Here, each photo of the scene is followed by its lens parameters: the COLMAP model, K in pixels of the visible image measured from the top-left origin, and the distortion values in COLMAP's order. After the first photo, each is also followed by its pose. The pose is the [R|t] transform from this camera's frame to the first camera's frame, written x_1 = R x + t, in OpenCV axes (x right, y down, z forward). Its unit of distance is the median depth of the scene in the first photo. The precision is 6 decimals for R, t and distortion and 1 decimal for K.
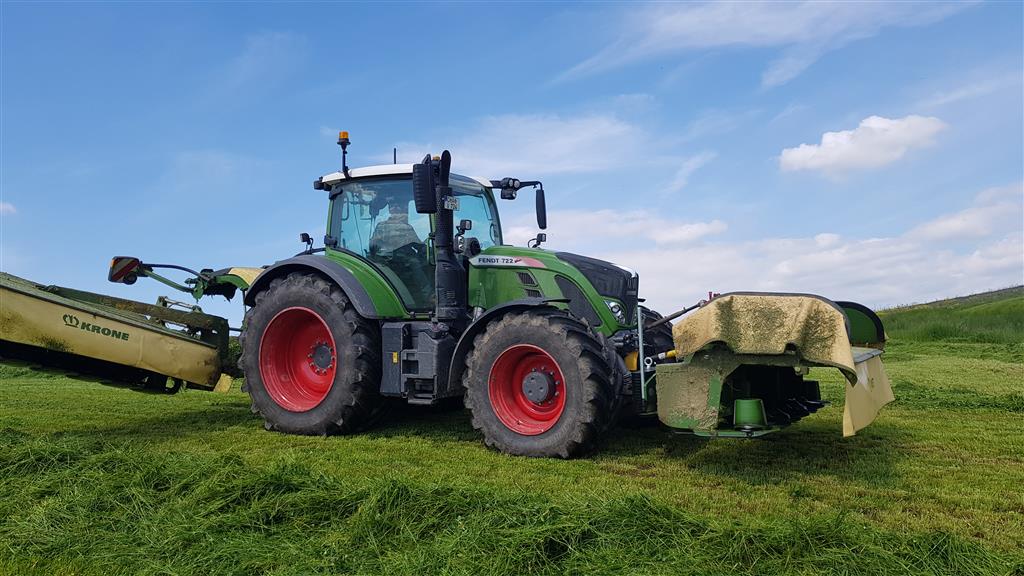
lens RADIAL K [[789.8, 0, 512.0], [0, 789.8, 288.0], [0, 0, 1]] dist [0.094358, -0.180394]
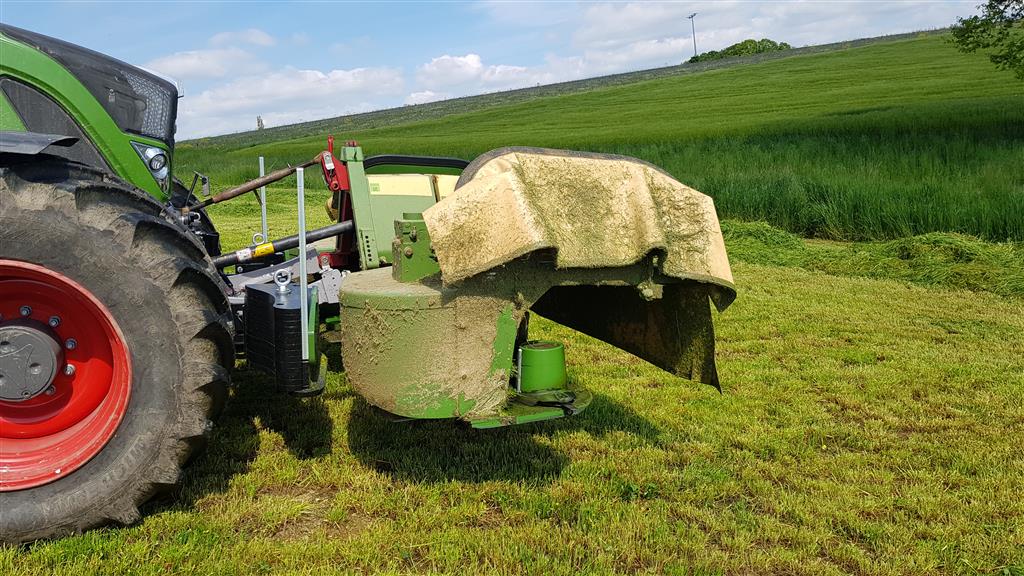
lens RADIAL K [[789.8, 0, 512.0], [0, 789.8, 288.0], [0, 0, 1]] dist [0.094358, -0.180394]
pose [[0.631152, -0.097878, 0.769459, -0.119698], [-0.060067, 0.982860, 0.174293, 0.005249], [-0.773330, -0.156224, 0.614455, 0.601824]]
